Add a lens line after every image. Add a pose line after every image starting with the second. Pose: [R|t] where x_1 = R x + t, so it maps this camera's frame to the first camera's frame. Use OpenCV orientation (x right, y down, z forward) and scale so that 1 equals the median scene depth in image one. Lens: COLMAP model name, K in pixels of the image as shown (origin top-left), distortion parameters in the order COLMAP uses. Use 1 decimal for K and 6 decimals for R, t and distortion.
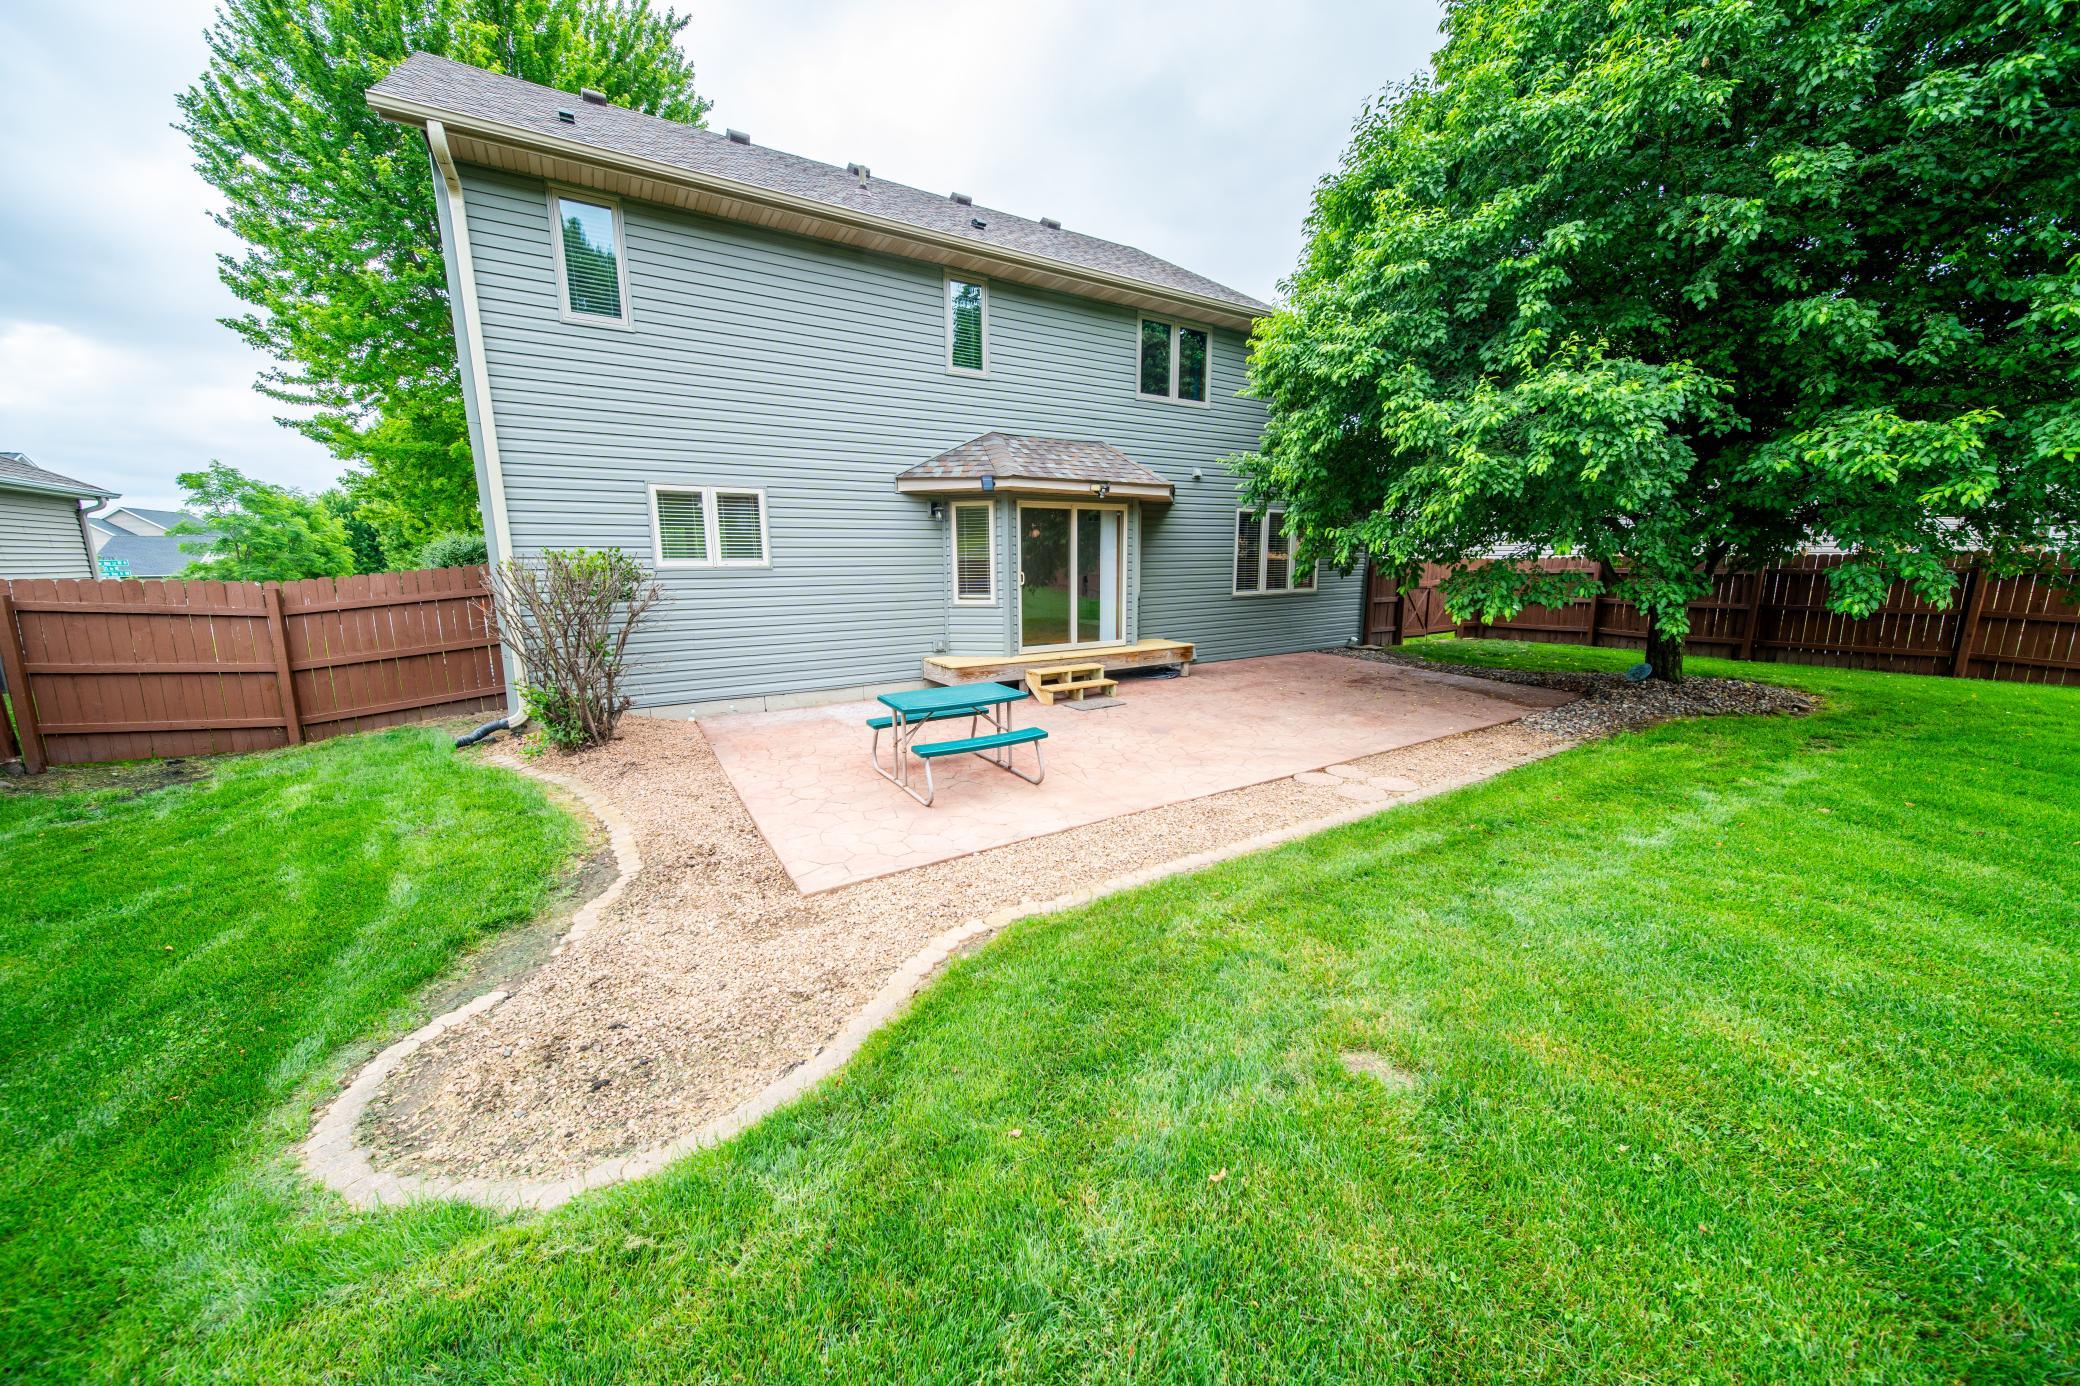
lens RADIAL K [[720.2, 0, 1033.1], [0, 720.2, 695.0], [0, 0, 1]] dist [-0.001845, -0.000371]
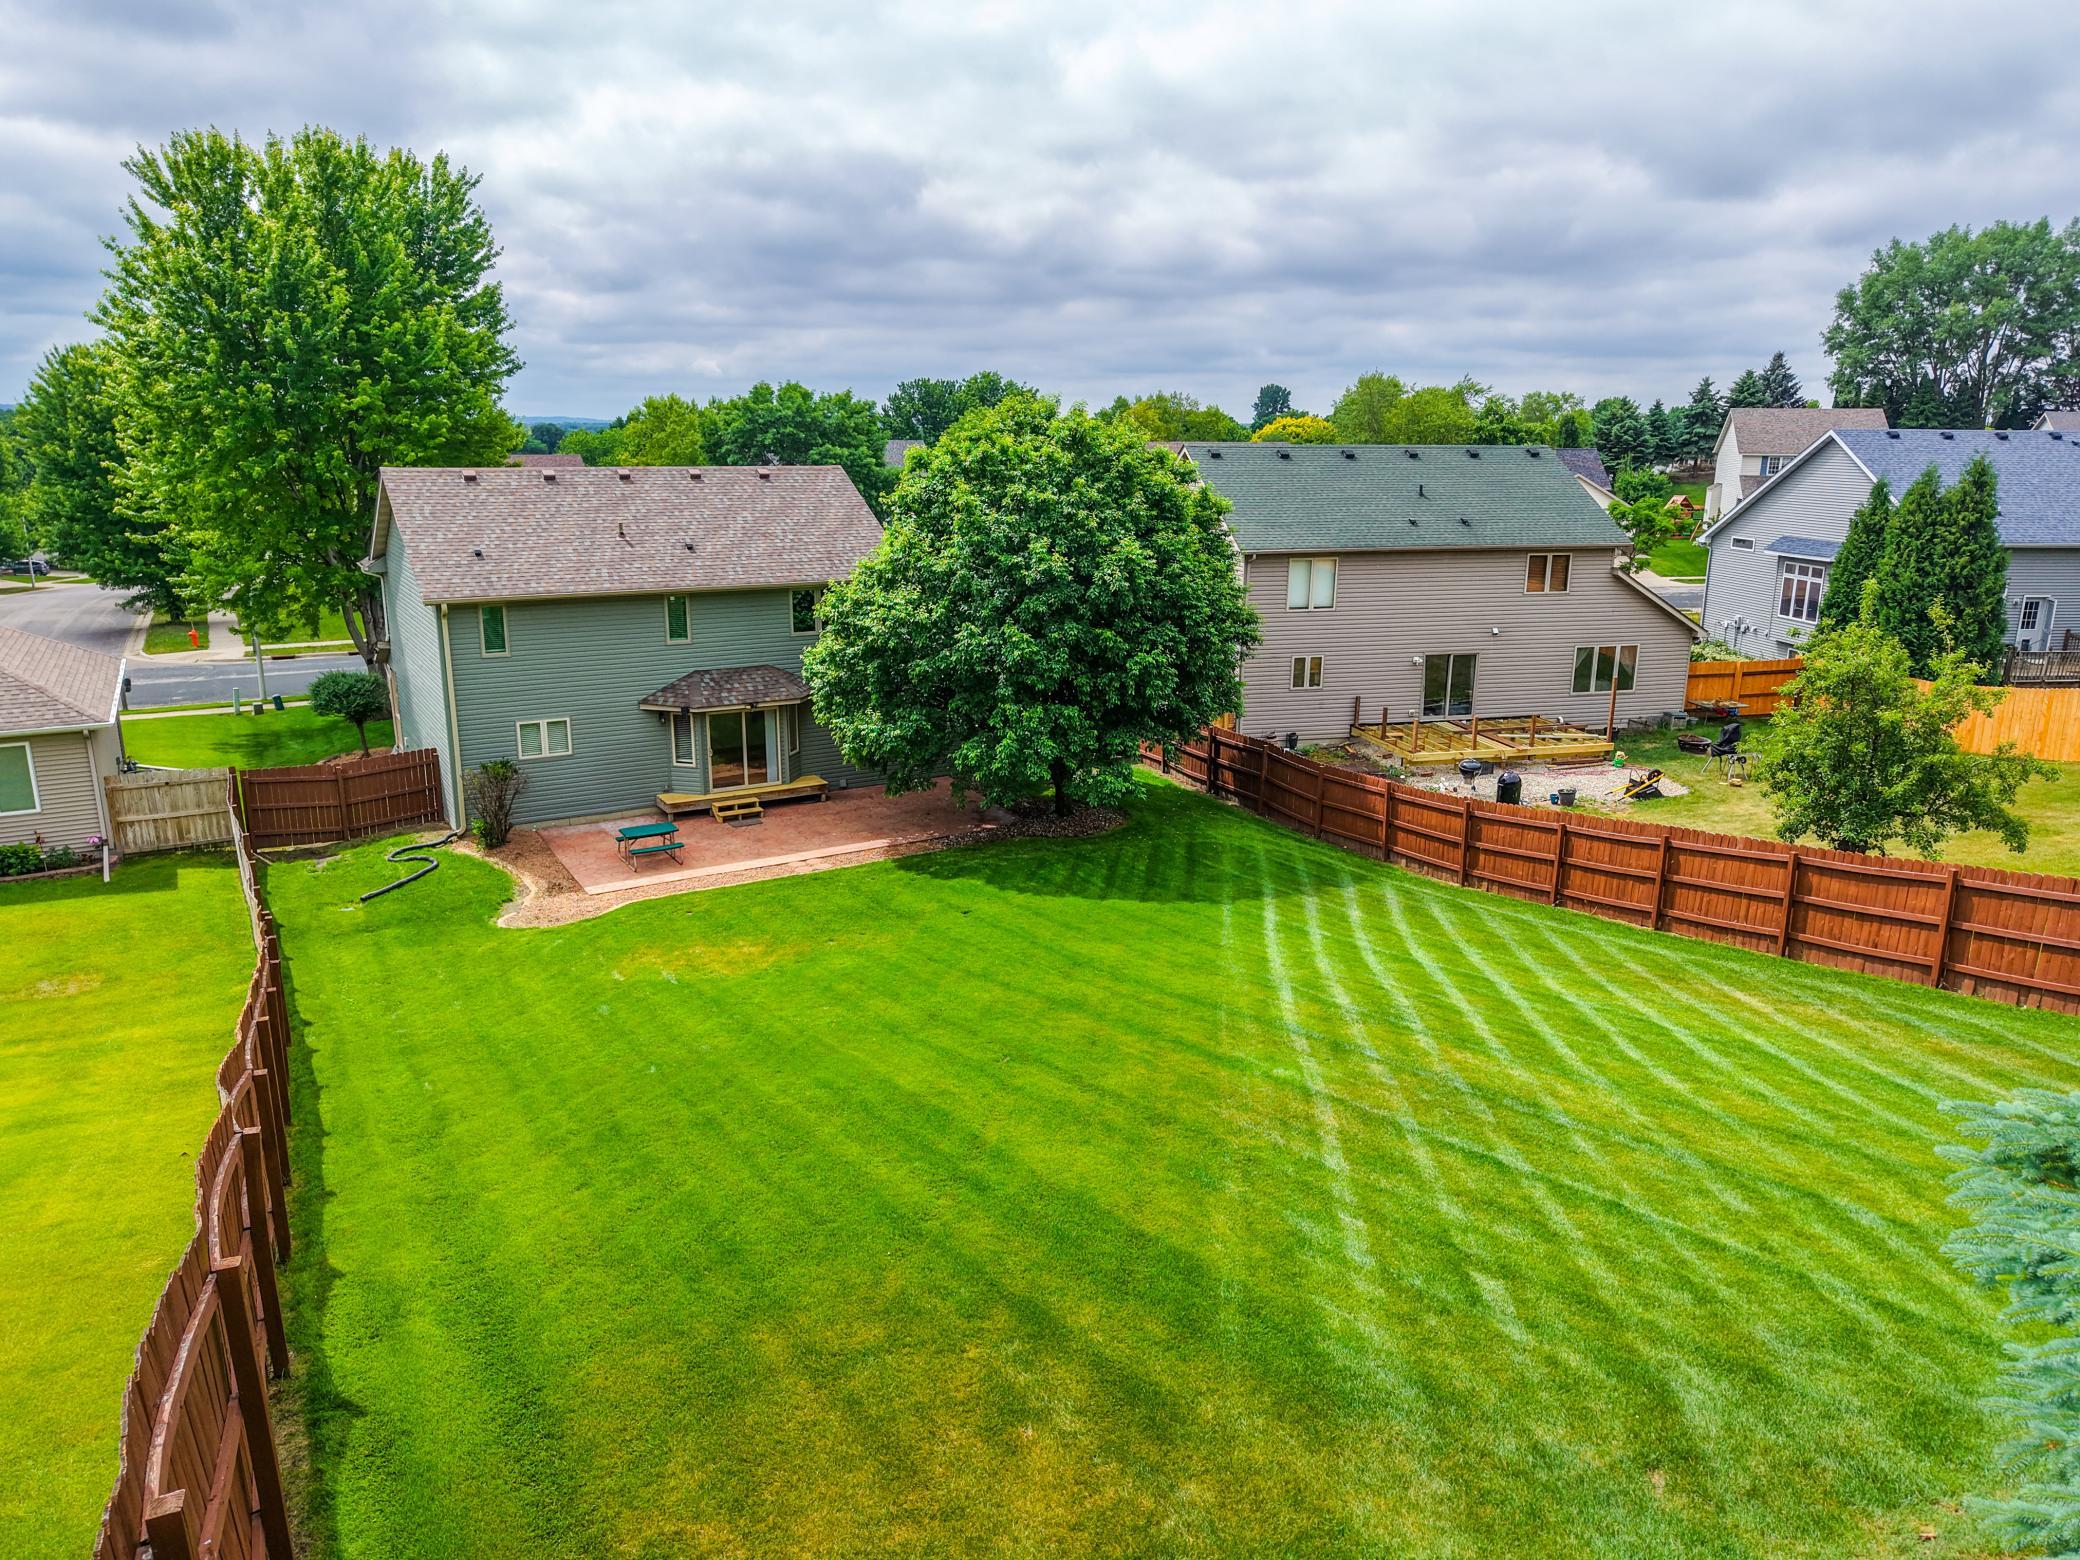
lens RADIAL K [[1360.8, 0, 1048.4], [0, 1360.8, 794.1], [0, 0, 1]] dist [0.043943, -0.048039]
pose [[0.999724, 0.018497, 0.014514, 0.915509], [-0.019450, 0.997459, 0.068531, -0.358533], [-0.013209, -0.068794, 0.997543, -2.852633]]
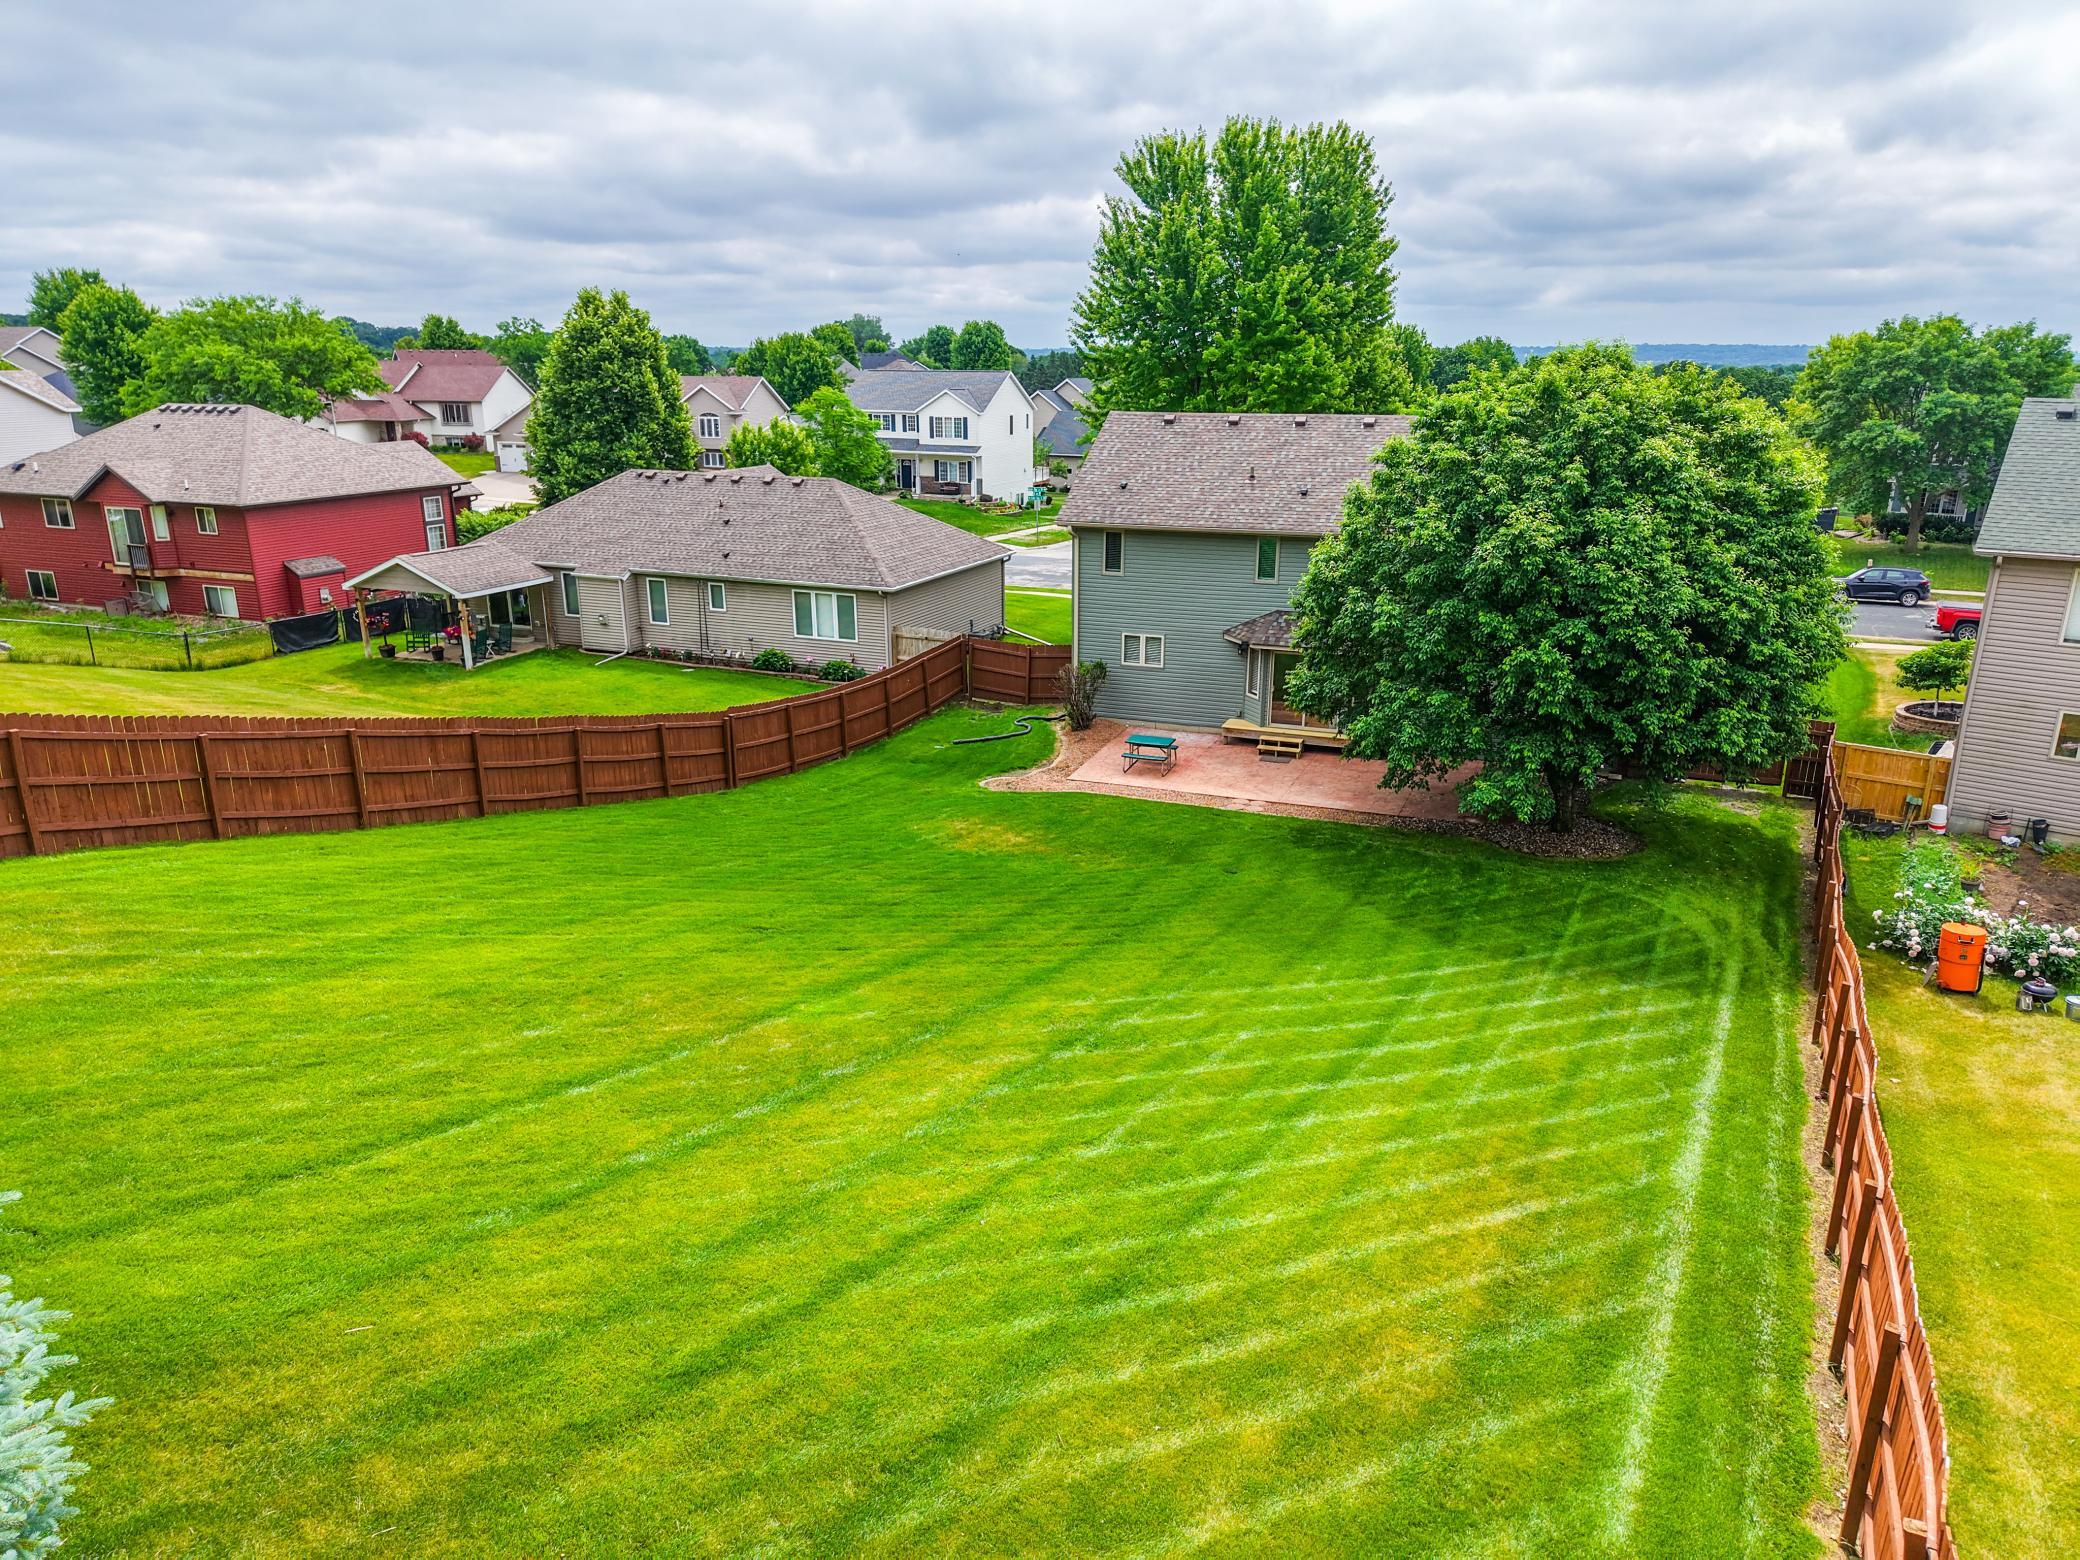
lens RADIAL K [[1311.6, 0, 1085.5], [0, 1311.6, 872.5], [0, 0, 1]] dist [0.044519, -0.073650]
pose [[0.620349, 0.294445, -0.726959, 2.785736], [-0.157522, 0.954745, 0.252286, -0.584863], [0.768345, -0.041993, 0.638657, -1.948021]]
